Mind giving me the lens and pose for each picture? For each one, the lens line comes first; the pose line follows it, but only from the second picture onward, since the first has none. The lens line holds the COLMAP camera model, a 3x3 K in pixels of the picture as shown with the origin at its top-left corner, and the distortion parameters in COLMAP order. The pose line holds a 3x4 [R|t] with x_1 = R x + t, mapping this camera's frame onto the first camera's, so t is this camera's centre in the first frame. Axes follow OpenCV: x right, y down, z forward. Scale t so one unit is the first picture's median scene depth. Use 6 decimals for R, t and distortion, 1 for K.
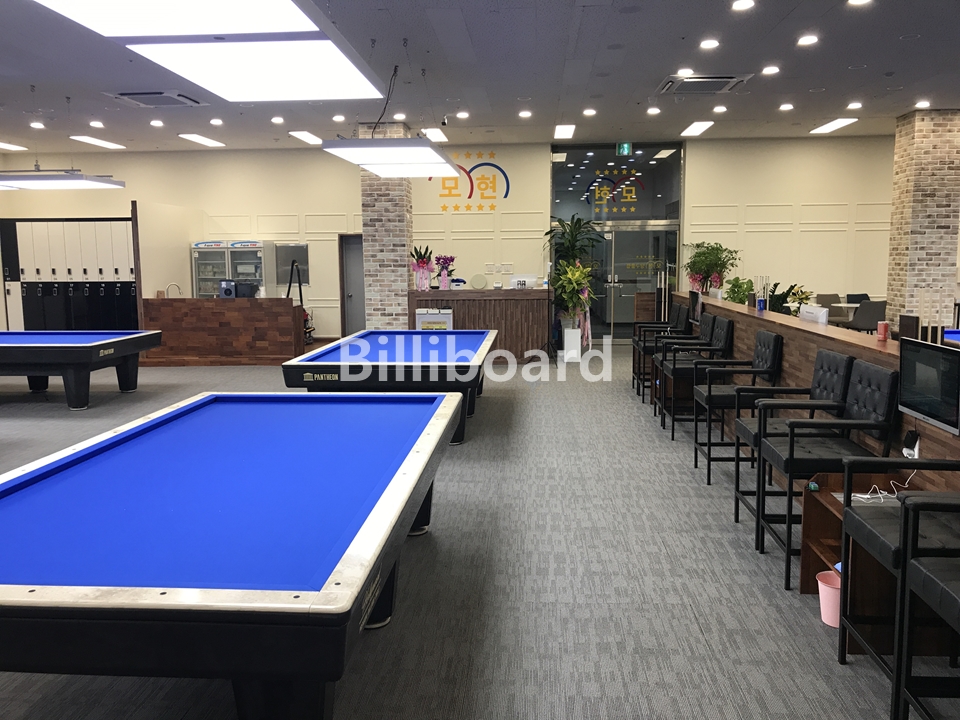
lens RADIAL K [[766.8, 0, 480.0], [0, 766.8, 360.0], [0, 0, 1]] dist [0.120172, -0.182732]
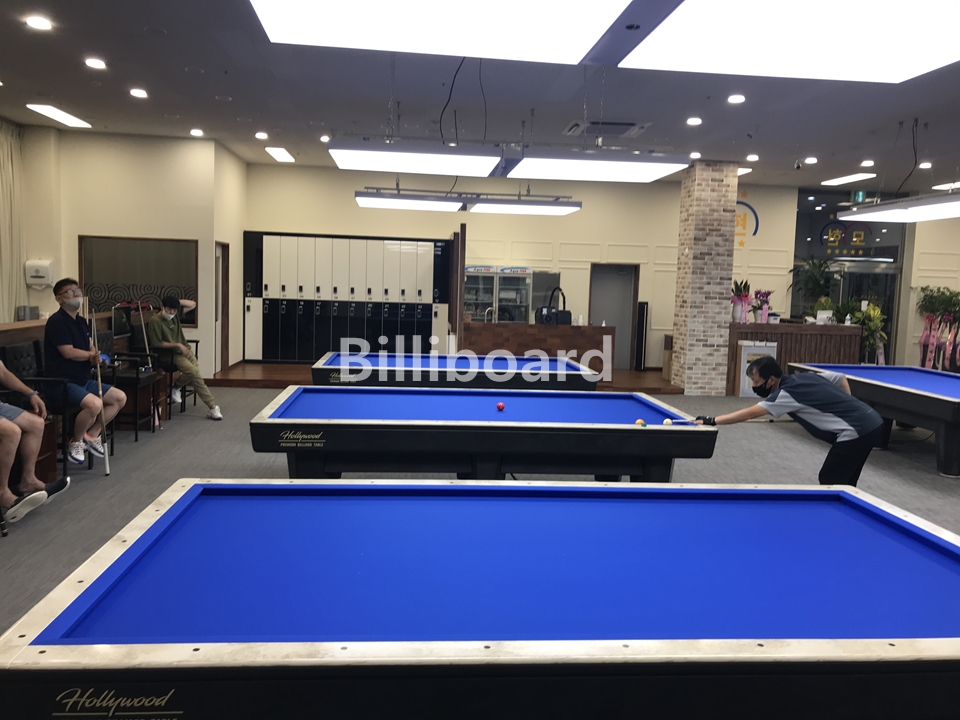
lens RADIAL K [[766.8, 0, 480.0], [0, 766.8, 360.0], [0, 0, 1]] dist [0.120172, -0.182732]
pose [[0.984862, 0.026445, 0.171311, -0.585107], [-0.021177, 0.999247, -0.032508, 0.000233], [-0.172042, 0.028388, 0.984681, 0.037185]]
